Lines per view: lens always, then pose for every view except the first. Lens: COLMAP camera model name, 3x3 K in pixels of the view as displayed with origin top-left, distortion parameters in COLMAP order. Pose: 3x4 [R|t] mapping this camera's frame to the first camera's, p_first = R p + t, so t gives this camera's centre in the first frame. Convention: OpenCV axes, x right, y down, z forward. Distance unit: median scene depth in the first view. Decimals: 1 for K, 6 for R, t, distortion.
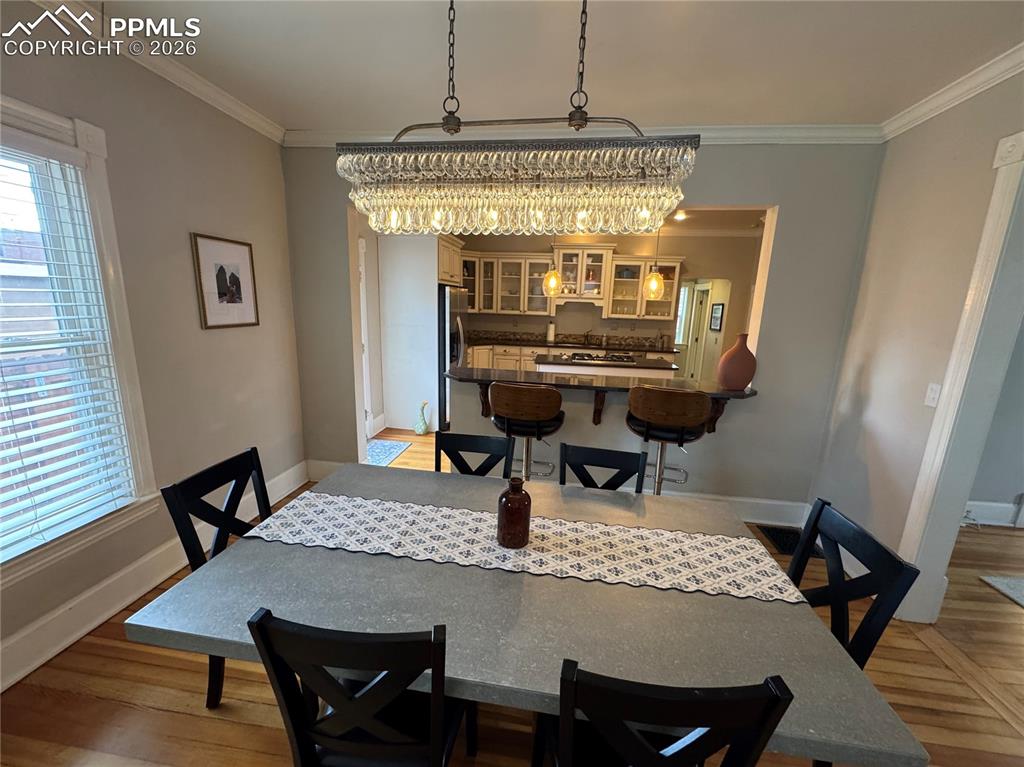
lens RADIAL K [[403.8, 0, 512.2], [0, 403.8, 383.1], [0, 0, 1]] dist [-0.002107, -0.000141]
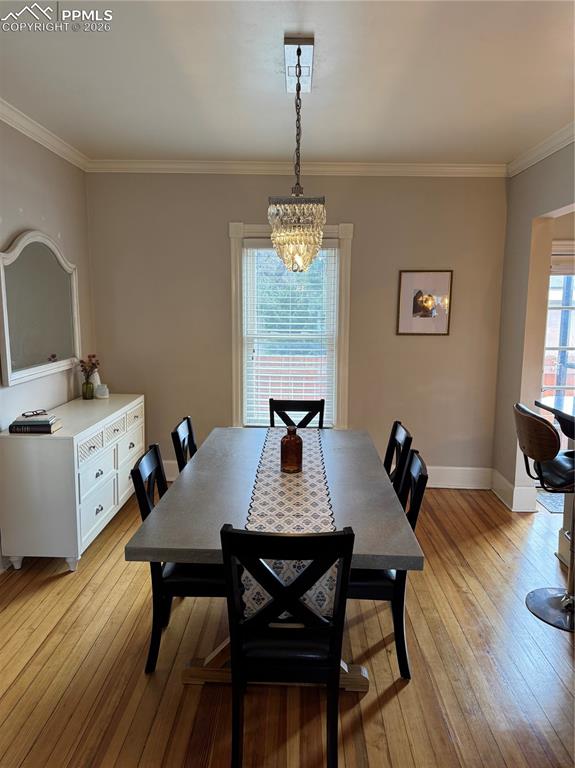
lens RADIAL K [[536.7, 0, 285.1], [0, 536.7, 384.2], [0, 0, 1]] dist [0.039467, -0.000030]
pose [[0.091241, 0.105851, -0.990187, 1.711646], [-0.205510, 0.974932, 0.085283, -0.064504], [0.974392, 0.195712, 0.110707, 0.646159]]
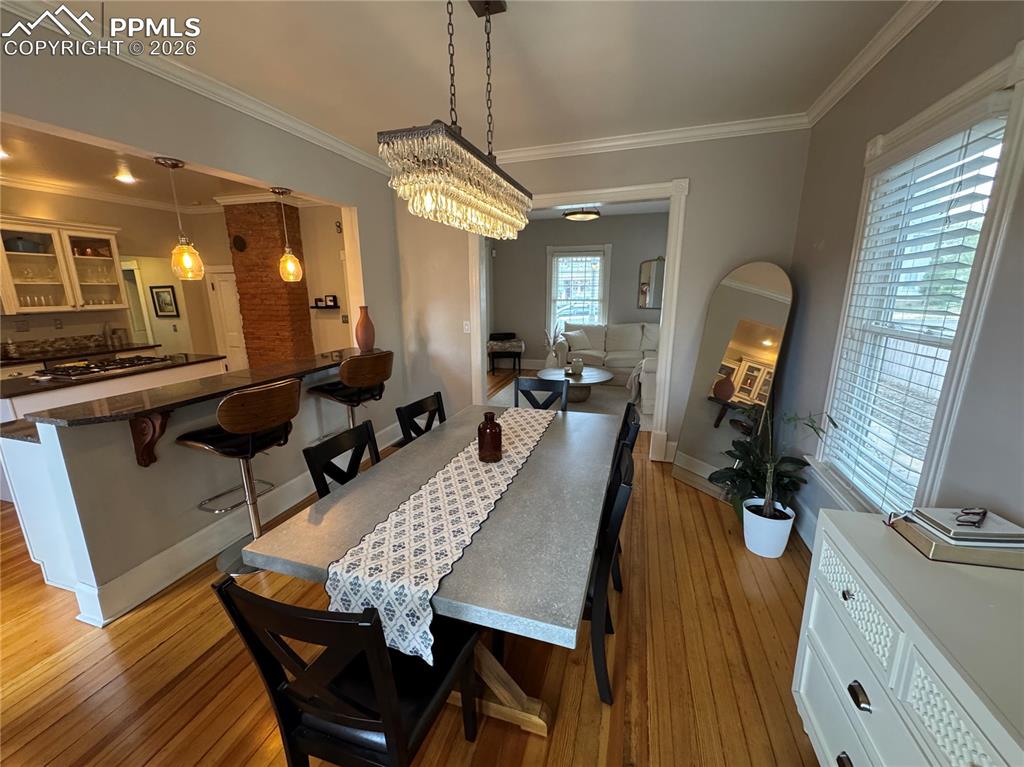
lens RADIAL K [[403.8, 0, 511.8], [0, 403.8, 382.3], [0, 0, 1]] dist [-0.002107, -0.000141]
pose [[0.179755, -0.257011, 0.949544, -1.102580], [0.214501, 0.952280, 0.217146, -0.123435], [-0.960040, 0.164645, 0.226306, 0.531050]]
